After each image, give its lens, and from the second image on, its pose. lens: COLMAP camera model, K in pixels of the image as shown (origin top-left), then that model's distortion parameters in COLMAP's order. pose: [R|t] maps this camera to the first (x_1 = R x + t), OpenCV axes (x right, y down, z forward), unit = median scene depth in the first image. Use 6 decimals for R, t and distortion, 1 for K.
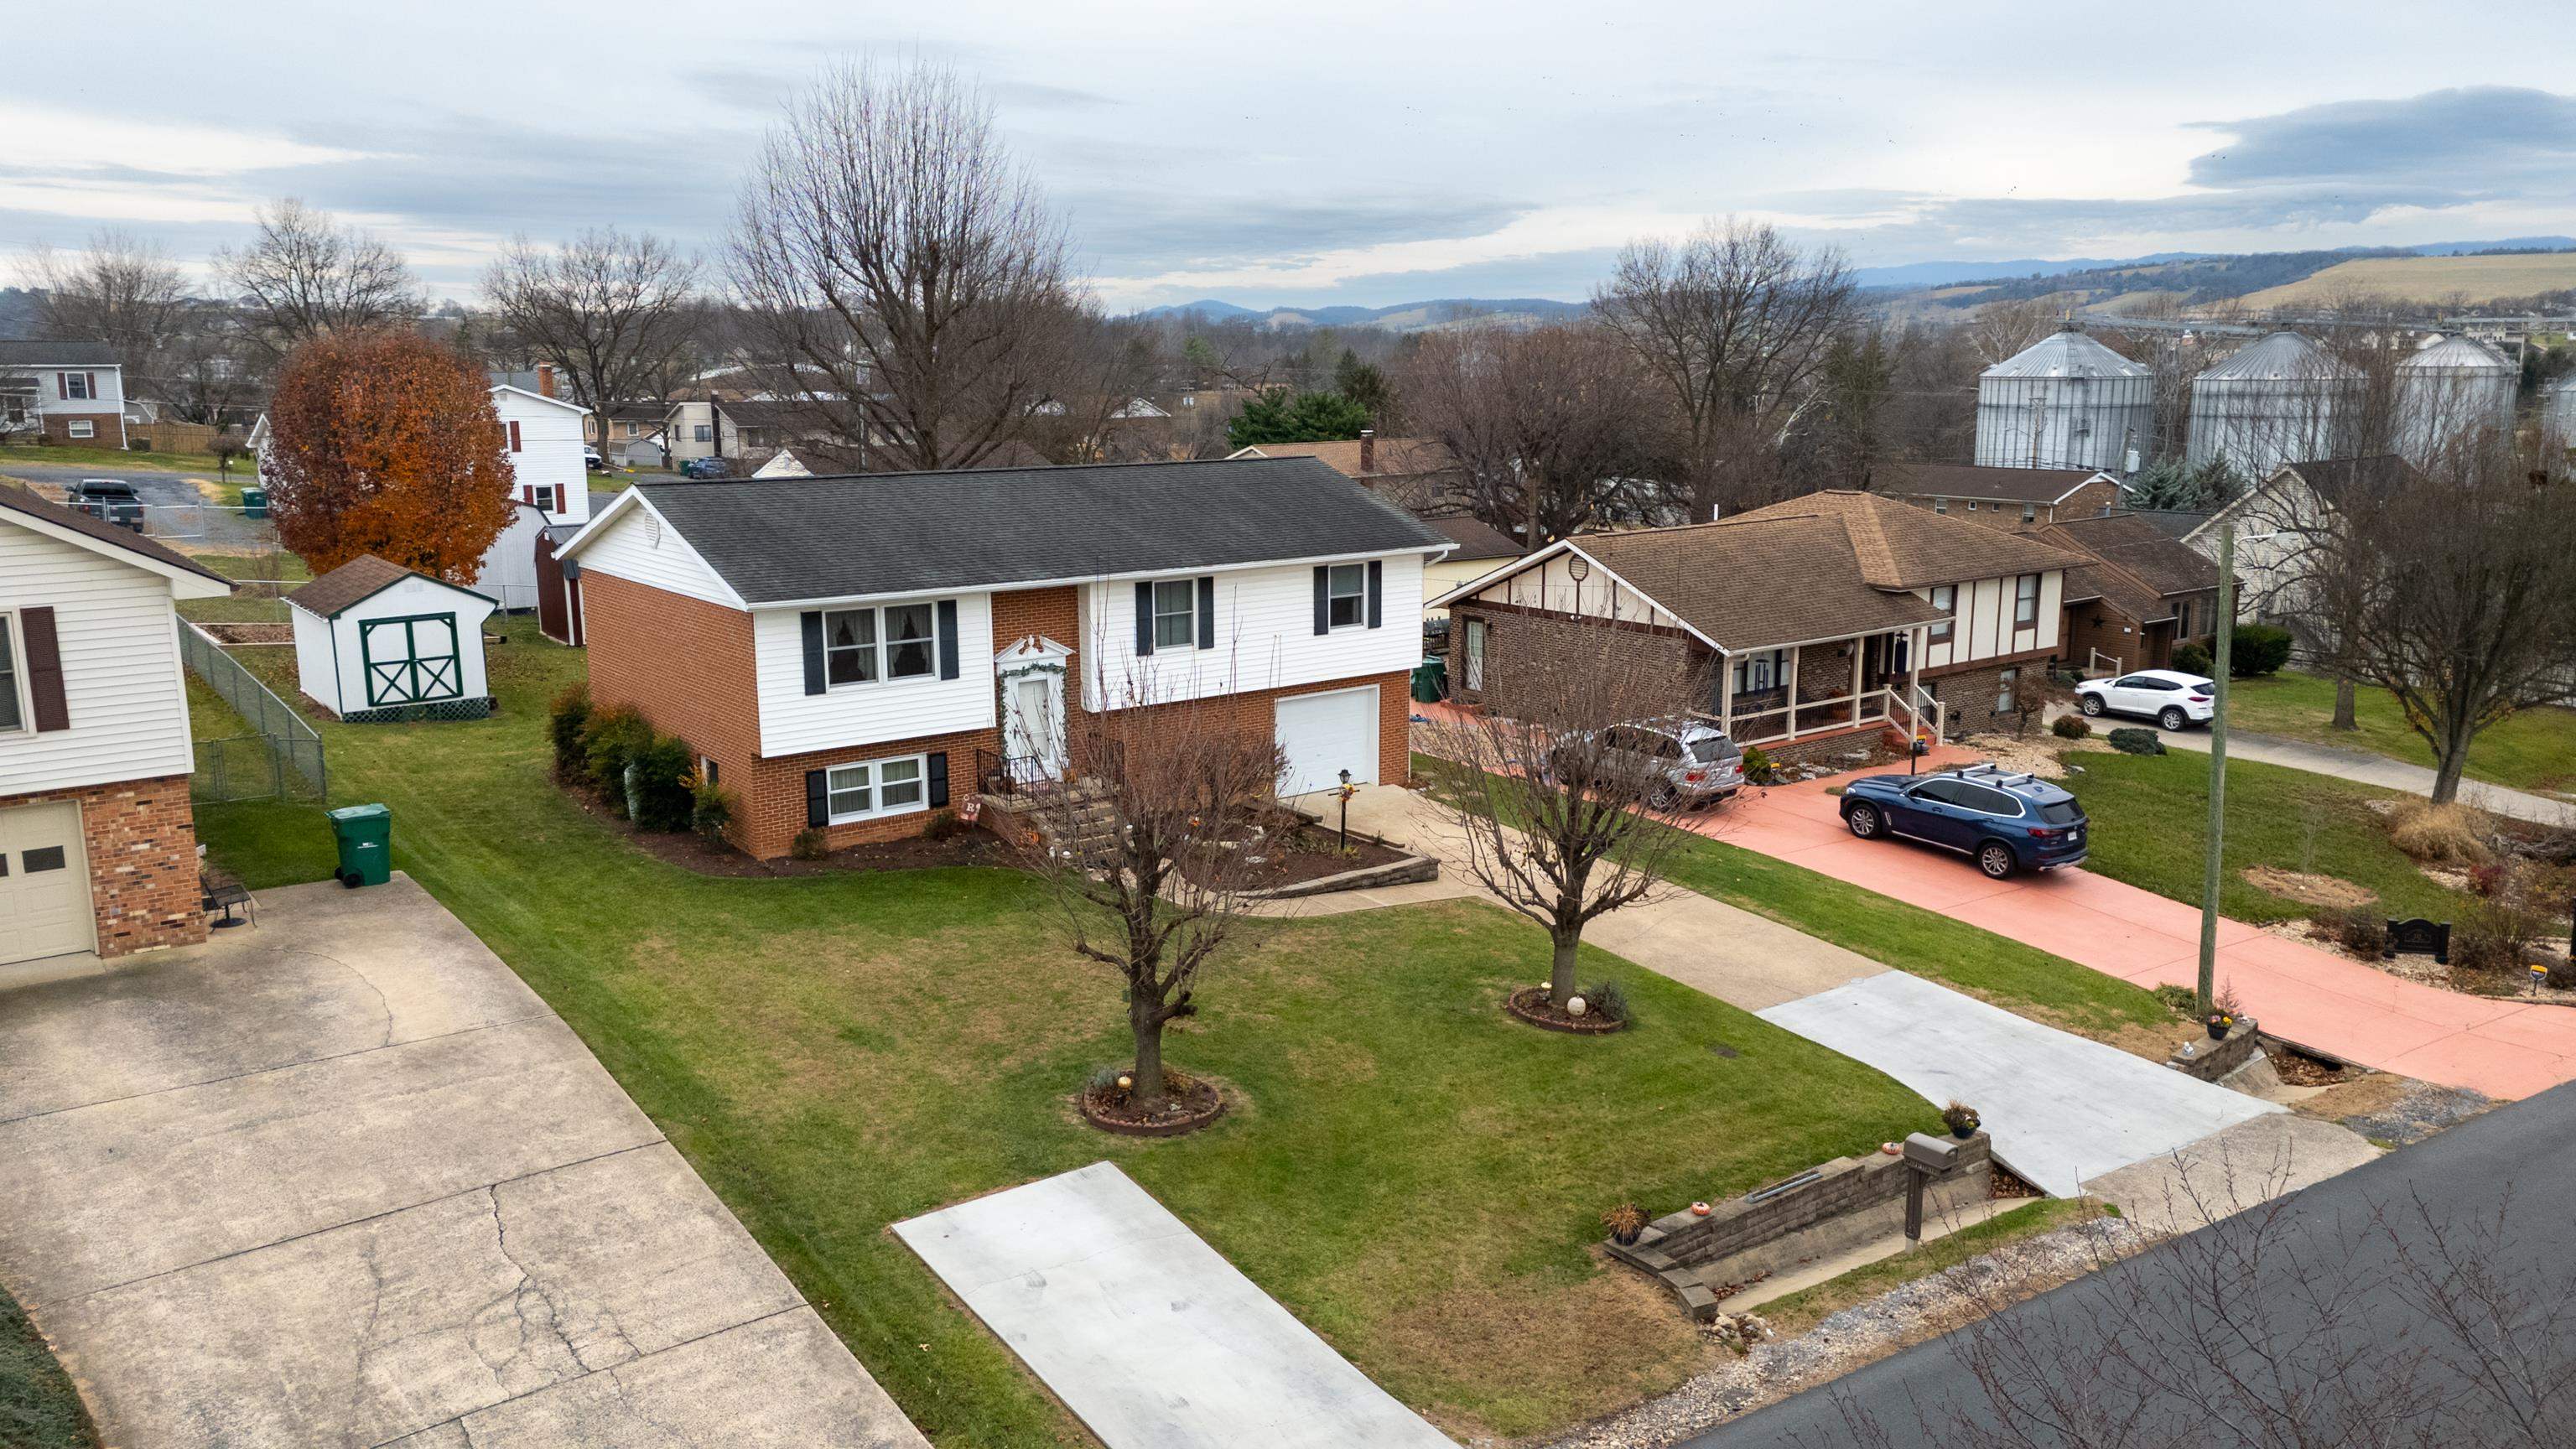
lens RADIAL K [[1885.5, 0, 1288.0], [0, 1885.5, 724.5], [0, 0, 1]] dist [0.100669, -0.121487]
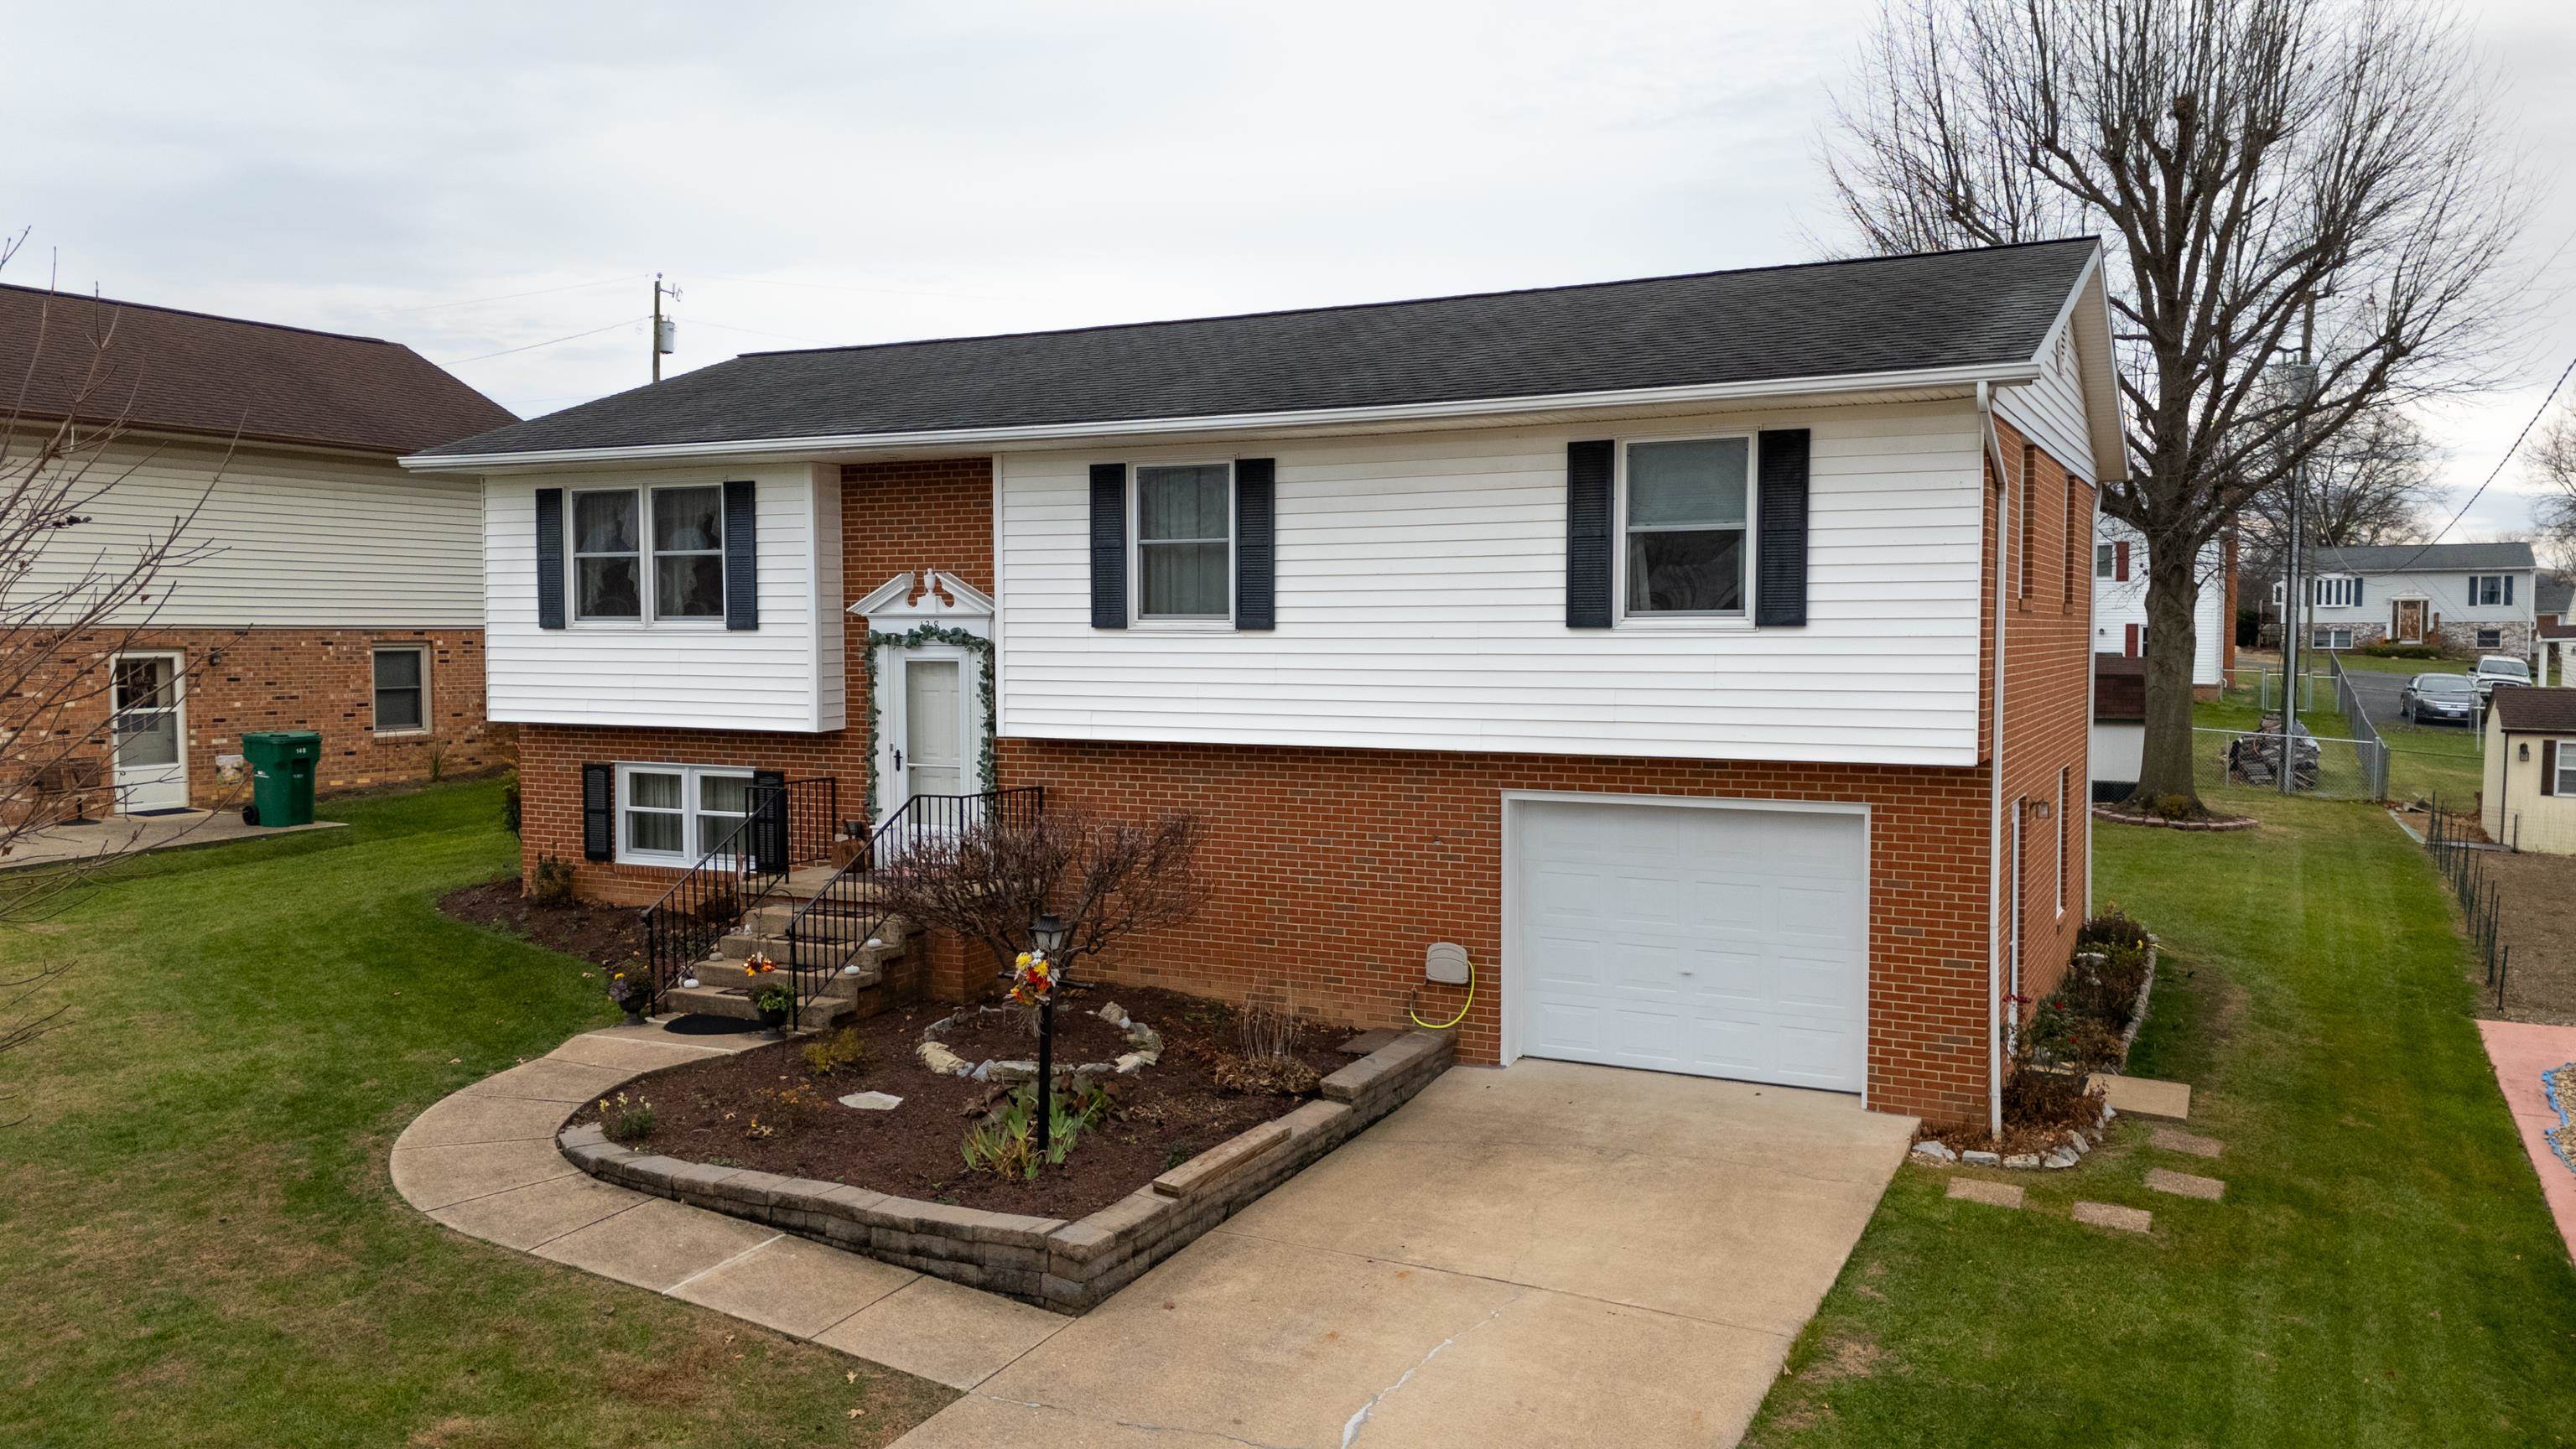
lens RADIAL K [[1907.2, 0, 1288.0], [0, 1907.2, 724.5], [0, 0, 1]] dist [0.057623, -0.047790]
pose [[0.427399, 0.052144, -0.902558, 0.383327], [-0.174628, 0.984296, -0.025828, -0.010386], [0.887037, 0.168651, 0.429793, 0.910540]]
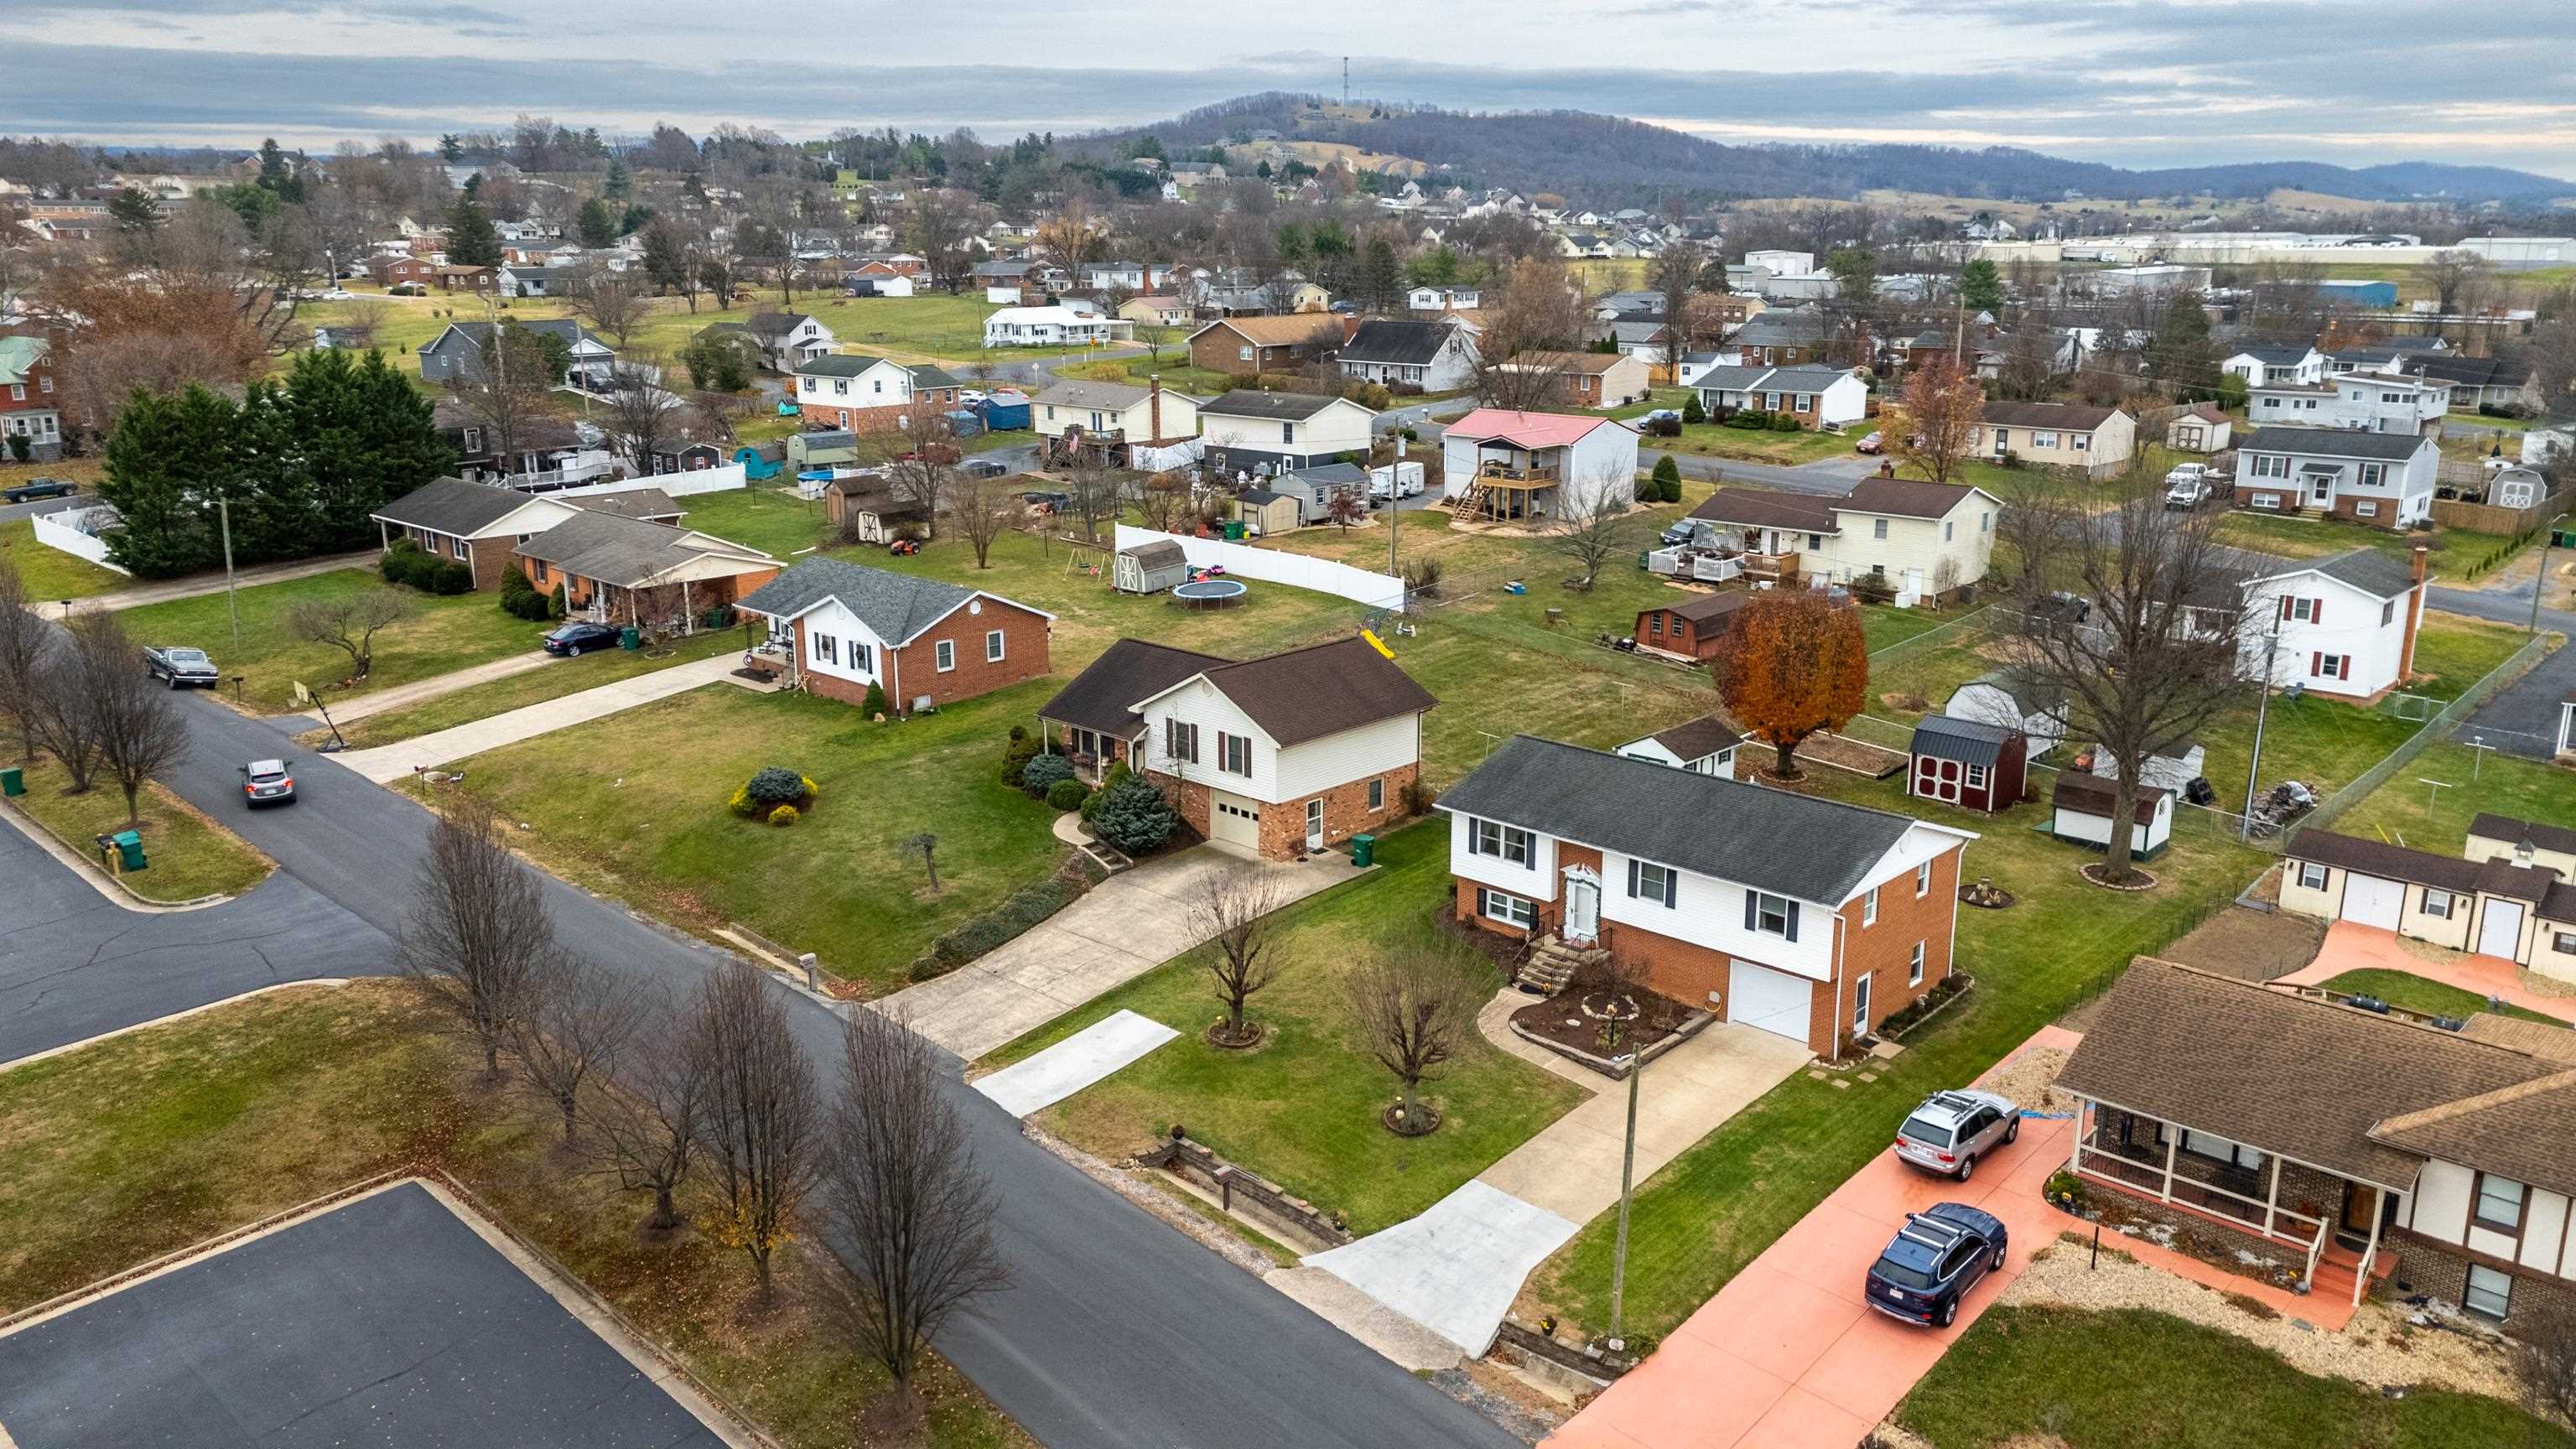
lens RADIAL K [[1884.2, 0, 1284.9], [0, 1884.2, 695.5], [0, 0, 1]] dist [0.106794, -0.169783]
pose [[0.155731, 0.239332, -0.958367, 1.615469], [-0.188381, 0.959594, 0.209027, -0.559051], [0.969670, 0.147986, 0.194524, 0.348204]]
